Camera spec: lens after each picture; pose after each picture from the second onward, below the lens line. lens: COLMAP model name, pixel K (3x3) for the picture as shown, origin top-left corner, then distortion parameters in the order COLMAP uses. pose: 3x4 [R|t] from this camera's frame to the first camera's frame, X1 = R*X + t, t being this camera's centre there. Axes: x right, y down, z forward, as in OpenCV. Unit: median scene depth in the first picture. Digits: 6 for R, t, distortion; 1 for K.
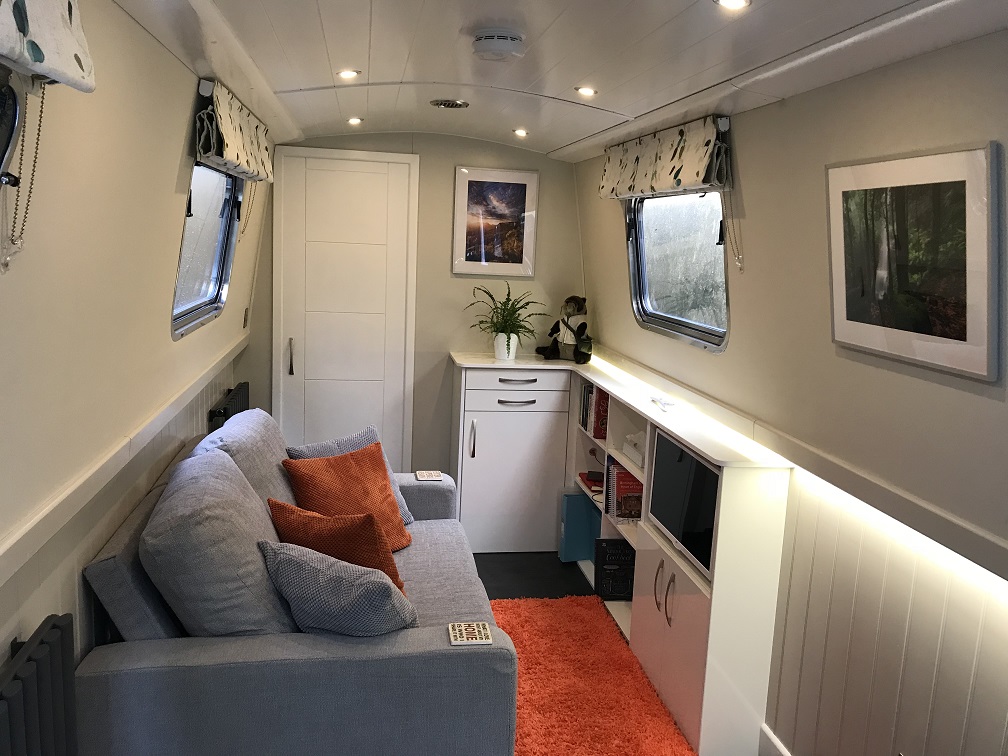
lens RADIAL K [[839.7, 0, 504.0], [0, 839.7, 378.0], [0, 0, 1]] dist [0.069265, -0.002369]
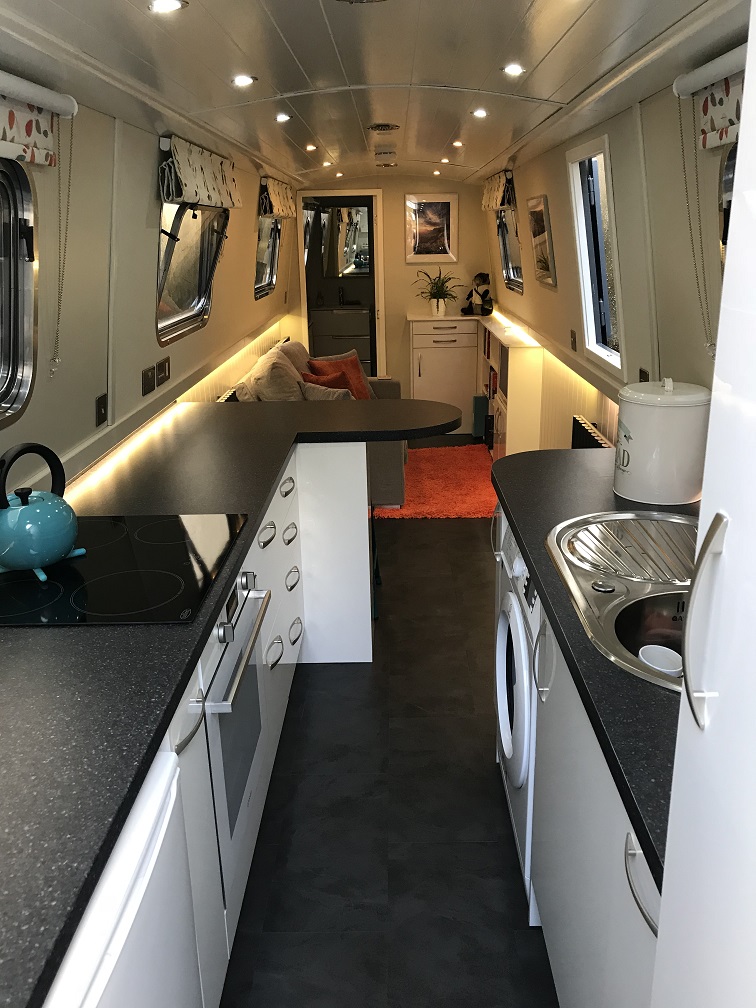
lens RADIAL K [[840.0, 0, 381.3], [0, 840.0, 517.0], [0, 0, 1]] dist [0.012732, -0.001371]
pose [[0.982362, -0.007899, -0.186822, 0.249939], [0.037165, 0.987423, 0.153671, 0.140172], [0.183258, -0.157904, 0.970300, -0.854171]]
